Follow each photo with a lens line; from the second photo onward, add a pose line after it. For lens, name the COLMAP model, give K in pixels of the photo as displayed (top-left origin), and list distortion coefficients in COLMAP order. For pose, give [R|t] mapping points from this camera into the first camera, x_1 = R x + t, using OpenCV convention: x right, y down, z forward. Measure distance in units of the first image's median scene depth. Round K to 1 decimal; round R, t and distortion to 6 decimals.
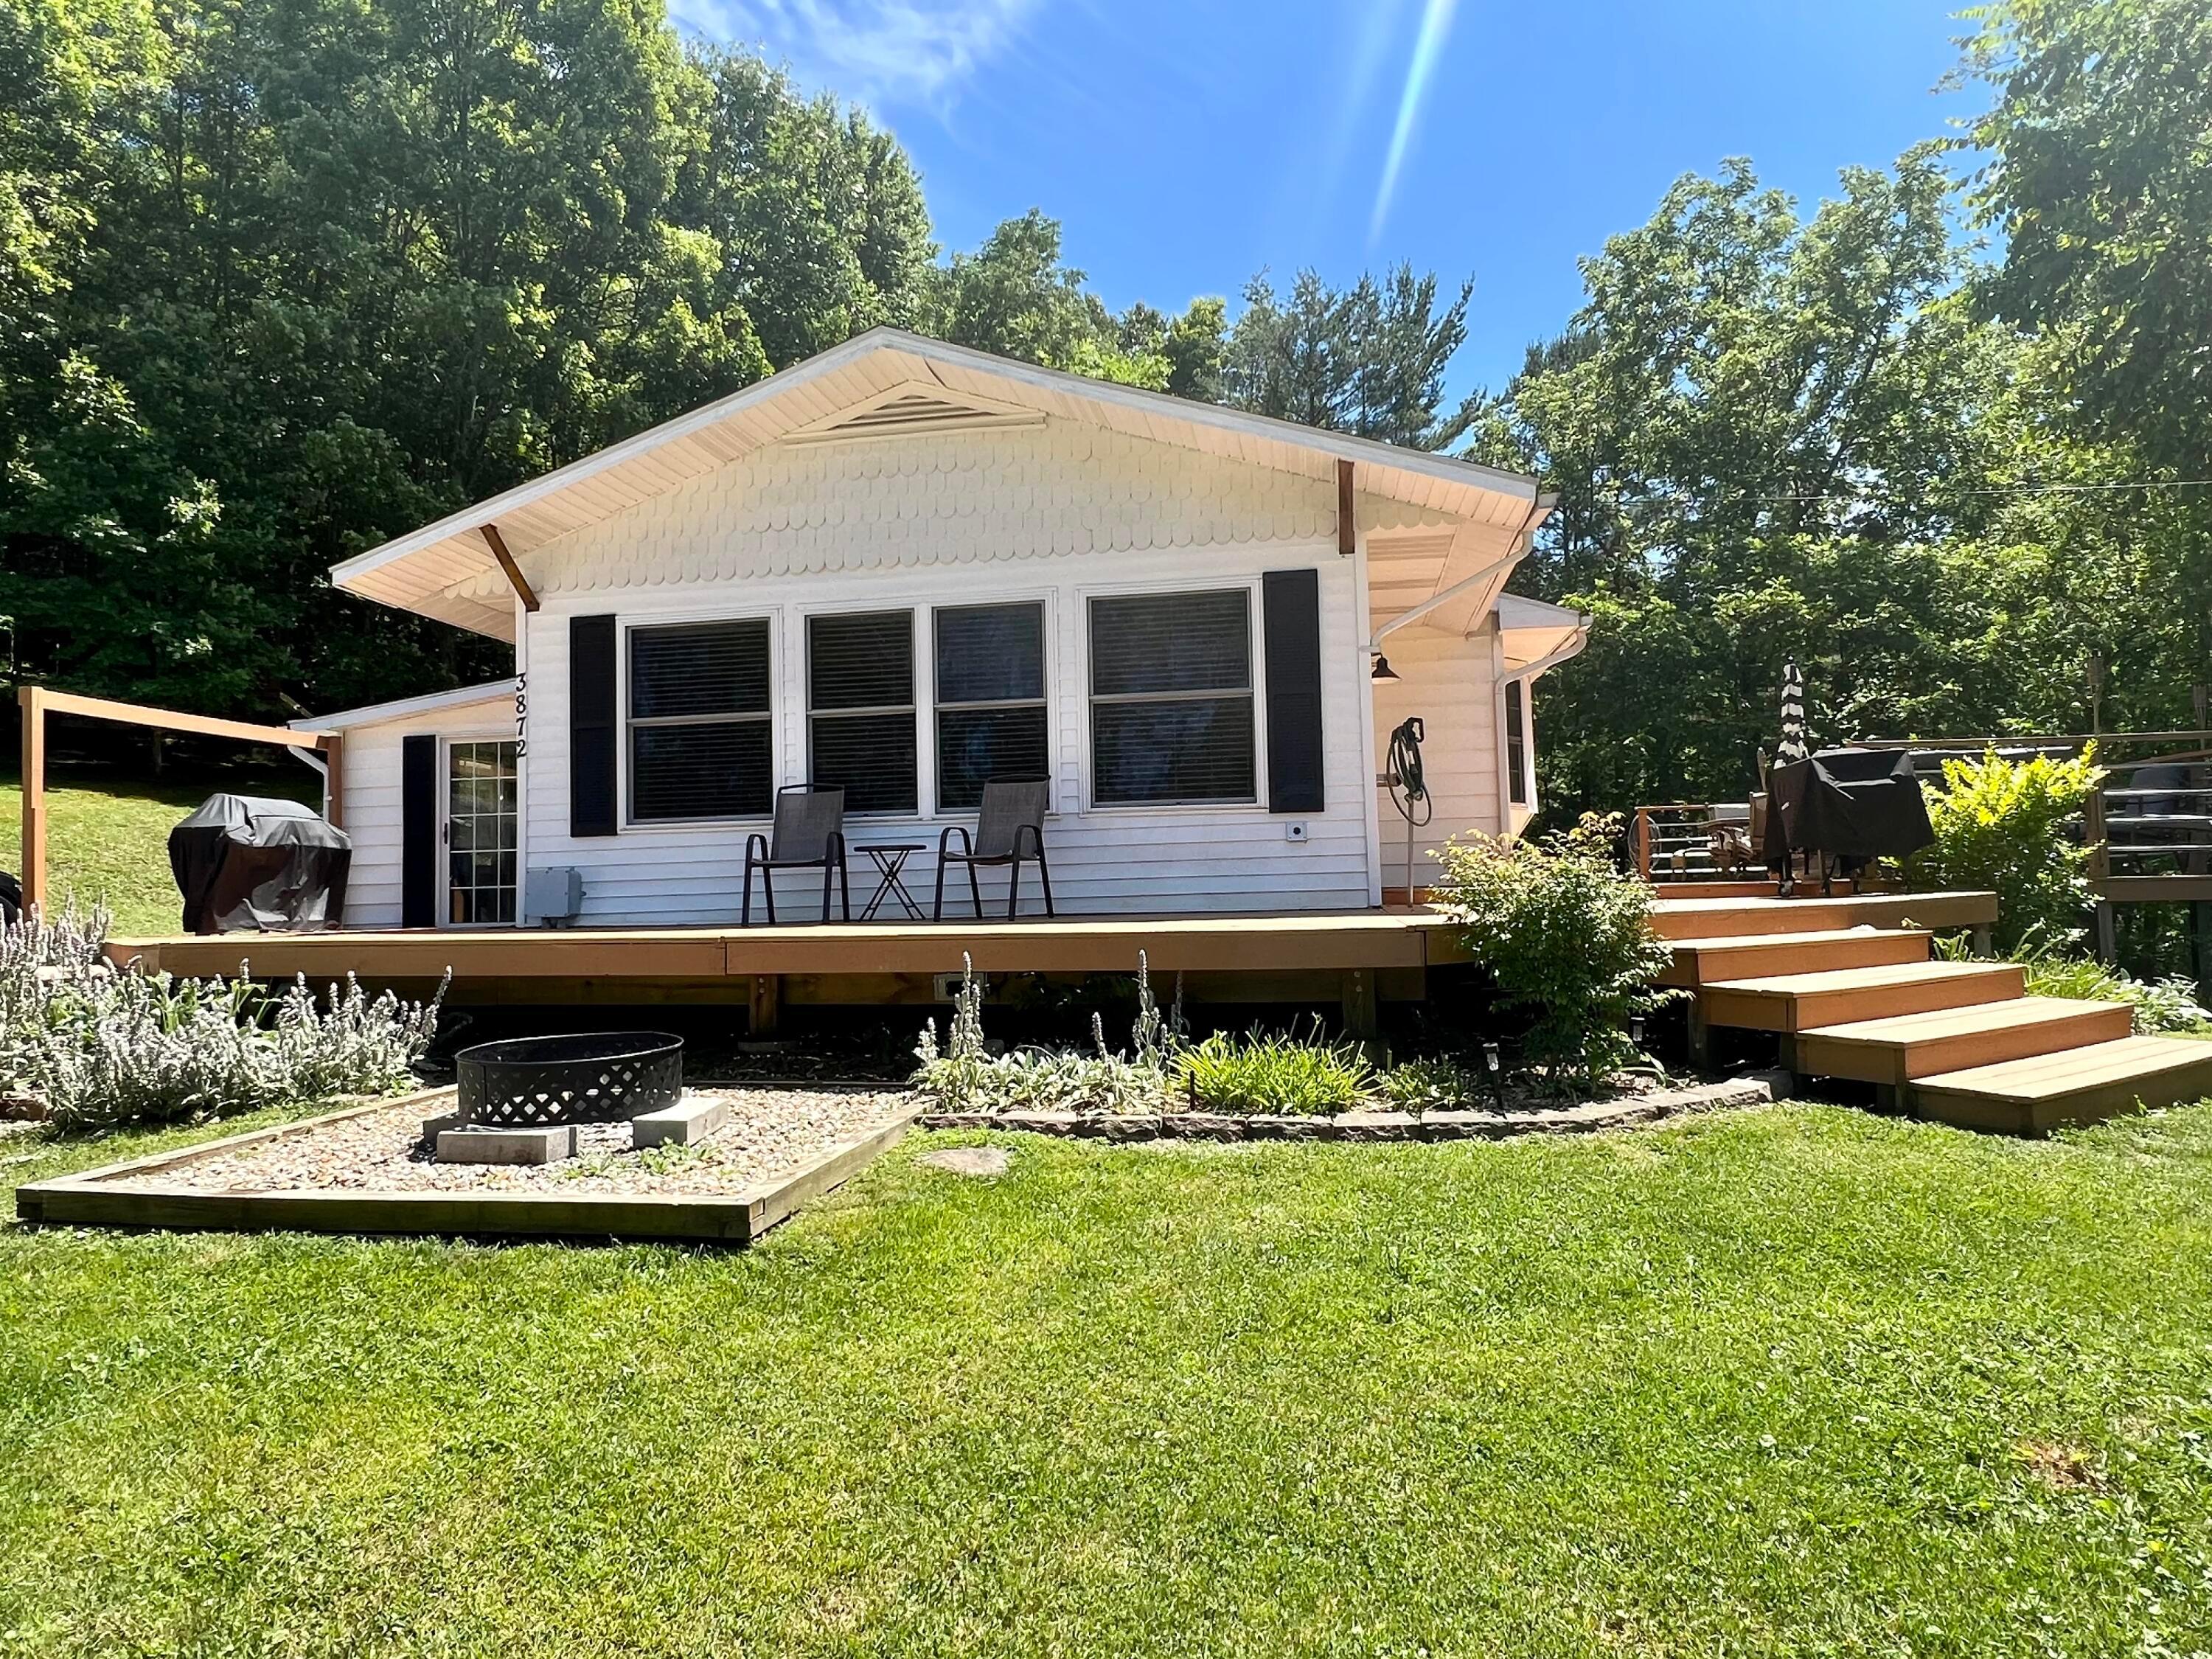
lens RADIAL K [[1304.6, 0, 1106.0], [0, 1304.6, 829.5], [0, 0, 1]] dist [0.018281, -0.000029]
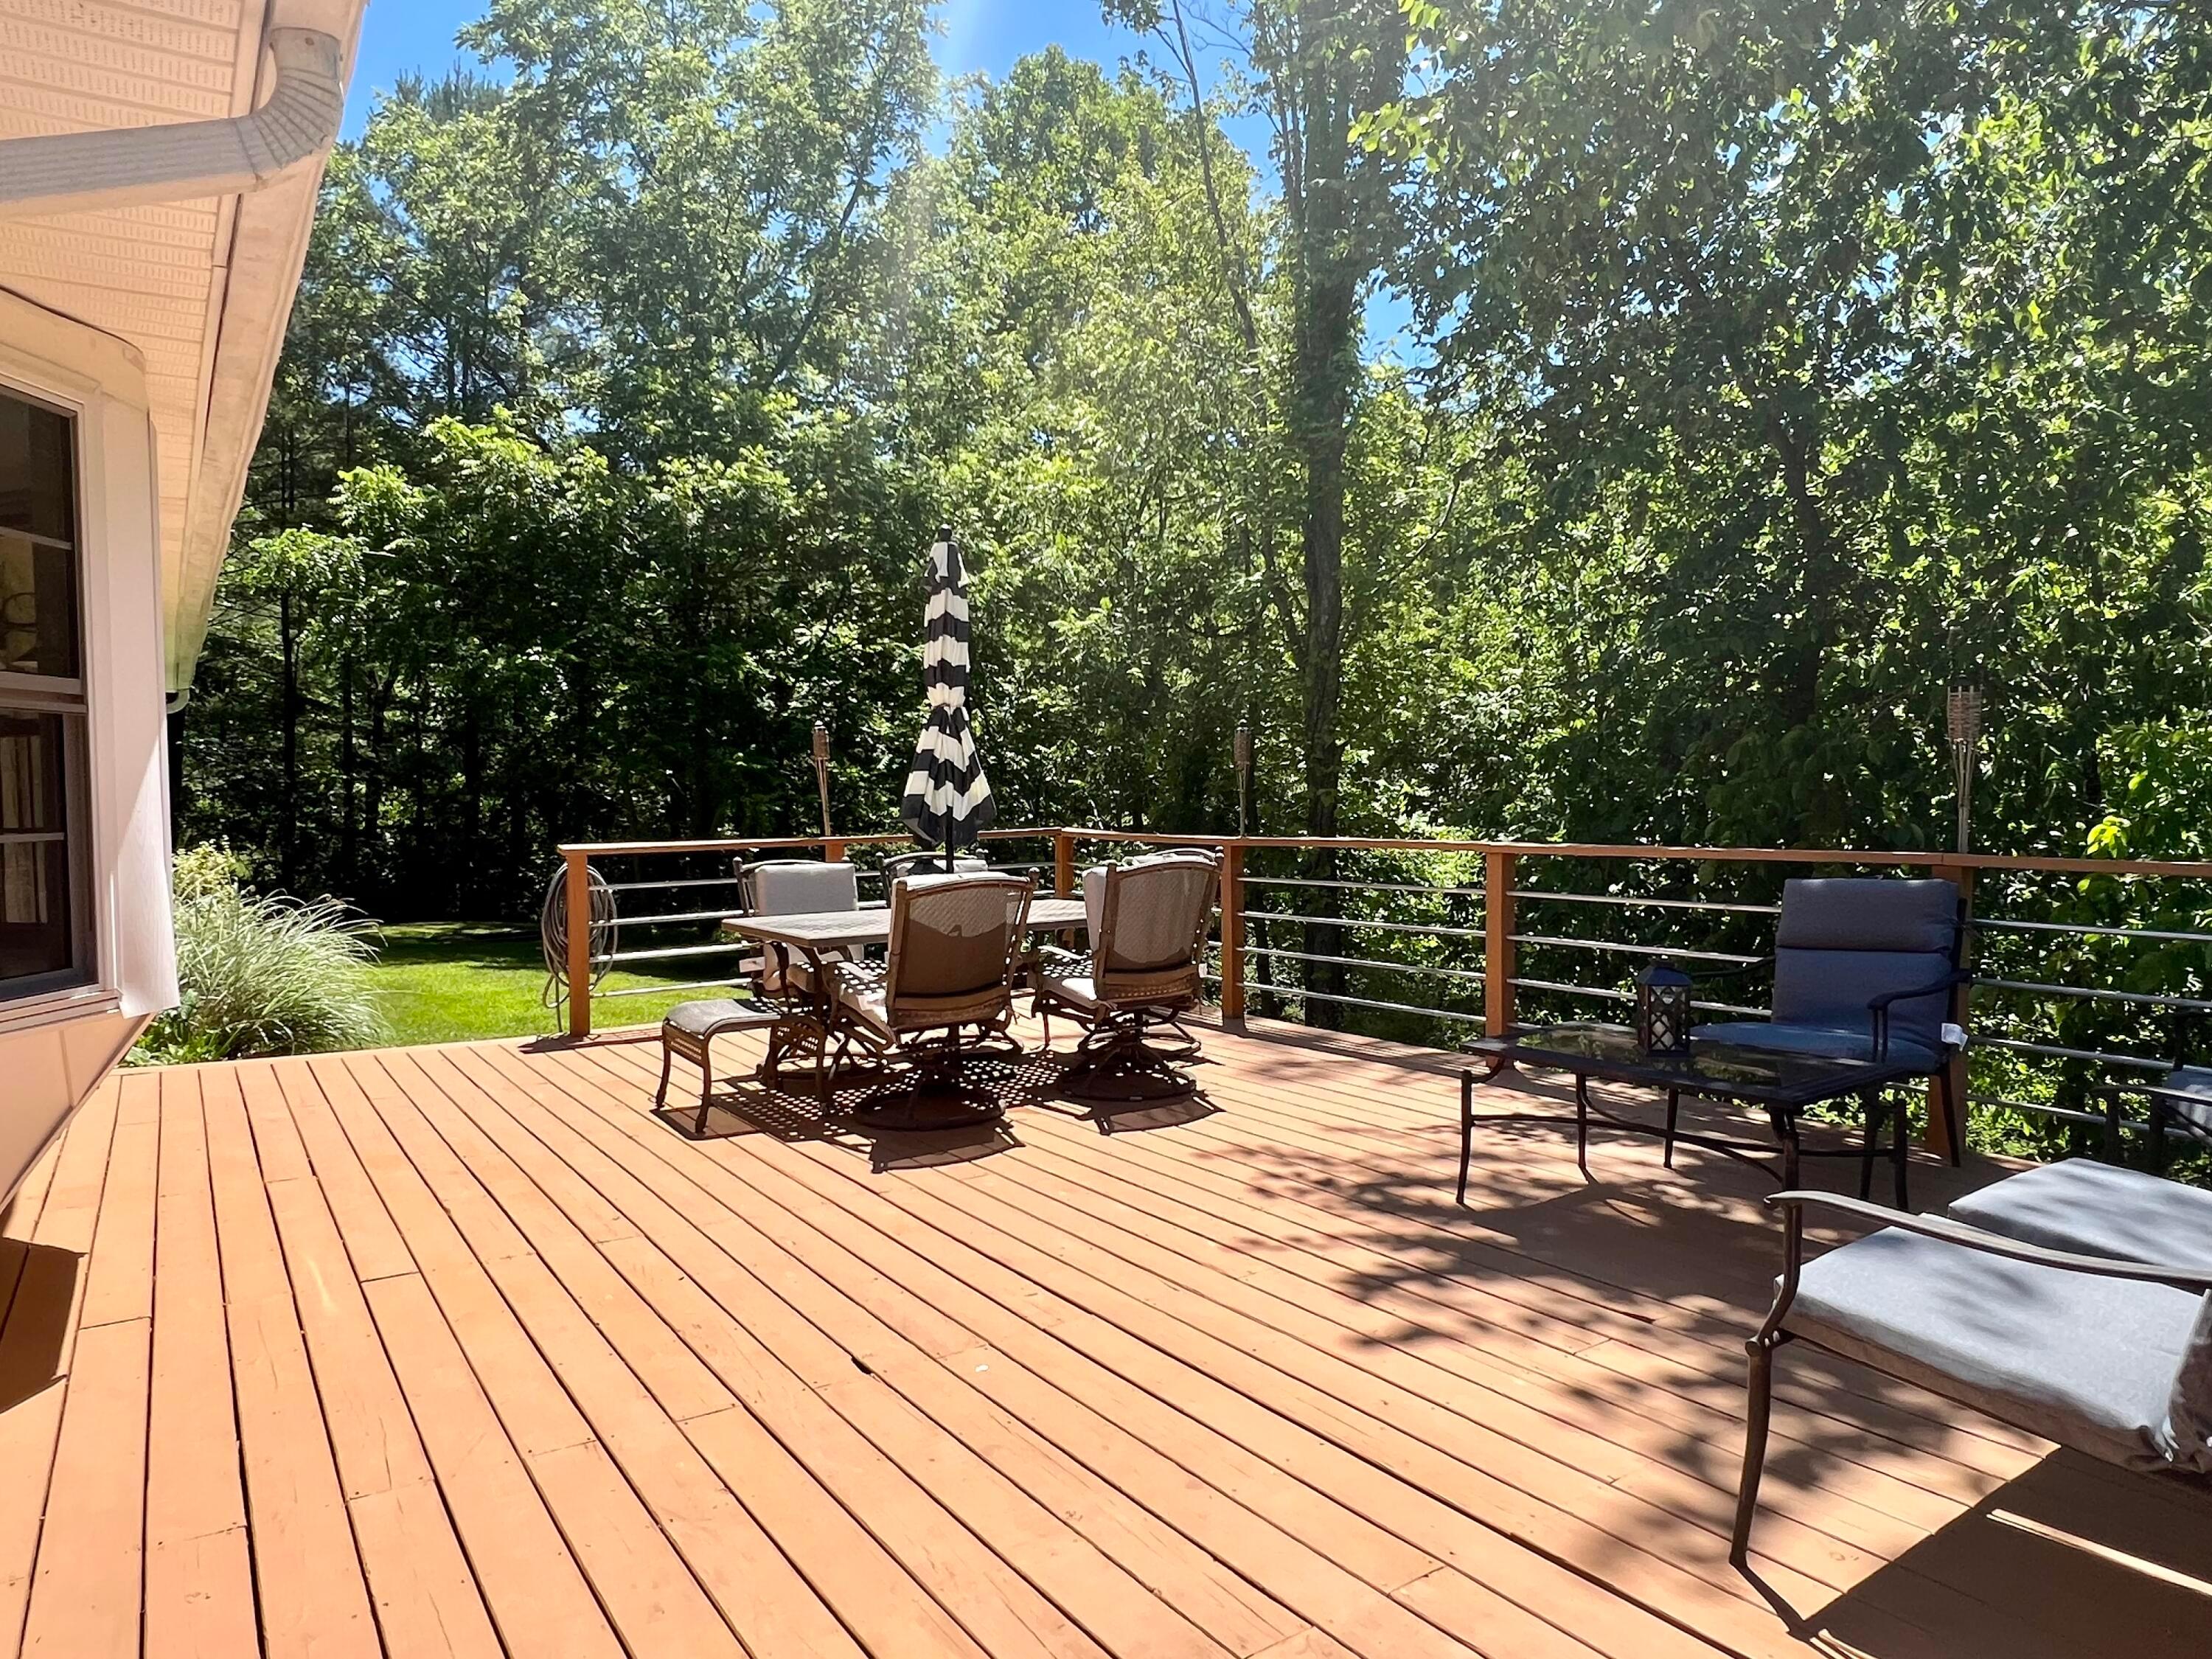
lens RADIAL K [[1374.7, 0, 1106.0], [0, 1374.7, 829.5], [0, 0, 1]] dist [-0.001127, -0.000305]
pose [[0.714461, -0.012638, 0.699561, 0.430290], [-0.028621, 0.998472, 0.047269, -0.096643], [-0.699089, -0.053793, 0.713008, 1.102524]]
